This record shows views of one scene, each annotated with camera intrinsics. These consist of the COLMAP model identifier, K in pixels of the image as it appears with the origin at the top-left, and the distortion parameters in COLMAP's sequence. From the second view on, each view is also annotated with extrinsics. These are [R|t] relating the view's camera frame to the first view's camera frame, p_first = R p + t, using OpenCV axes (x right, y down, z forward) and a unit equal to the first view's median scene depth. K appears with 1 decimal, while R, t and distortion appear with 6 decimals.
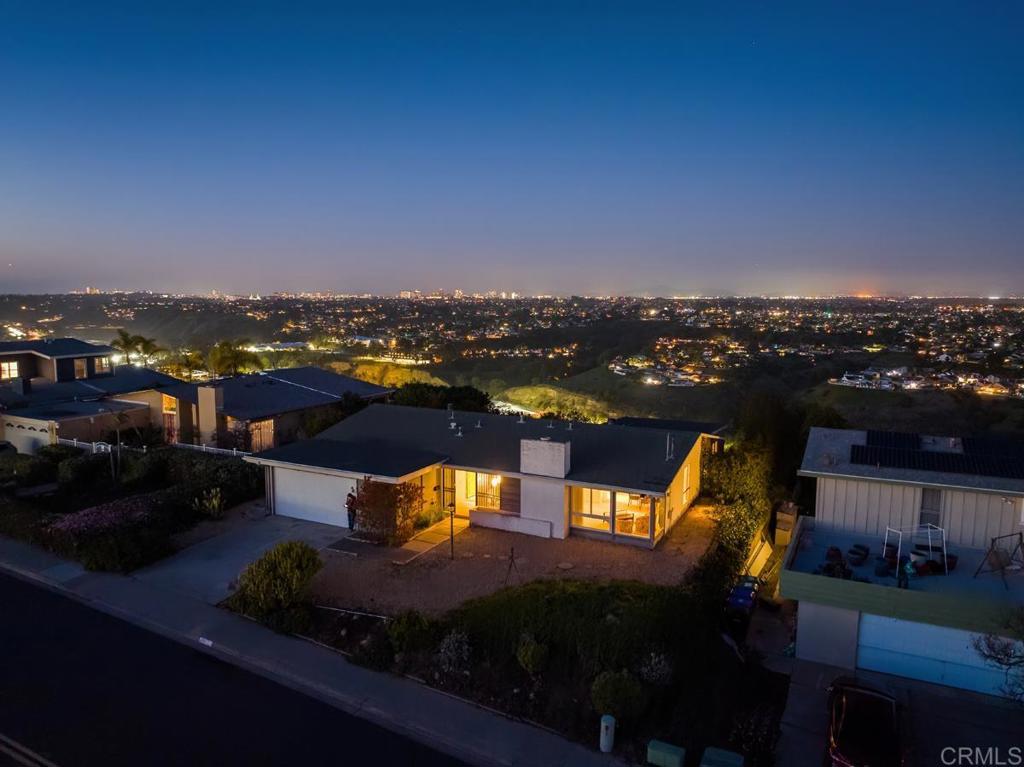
lens RADIAL K [[714.8, 0, 512.0], [0, 714.8, 383.5], [0, 0, 1]] dist [-0.035117, -0.000997]
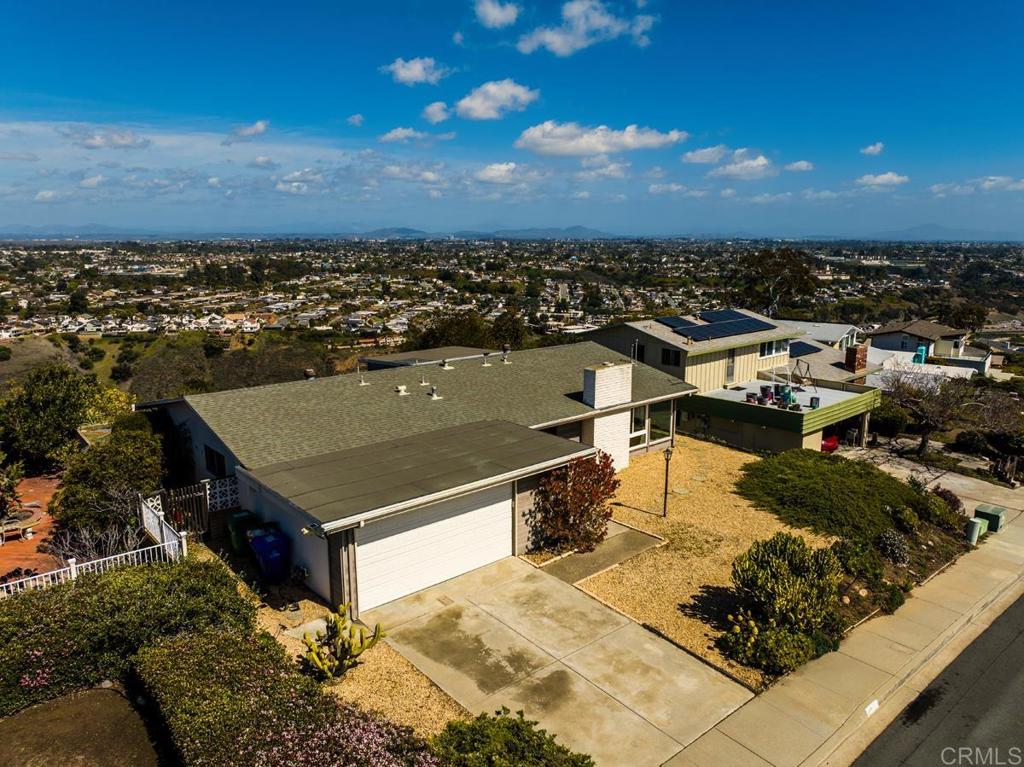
lens RADIAL K [[714.8, 0, 512.0], [0, 714.8, 383.5], [0, 0, 1]] dist [-0.035117, -0.000997]
pose [[0.364690, -0.185040, 0.912558, -0.792571], [0.111322, 0.981690, 0.154570, -0.046895], [-0.924450, 0.045217, 0.378612, 0.766314]]
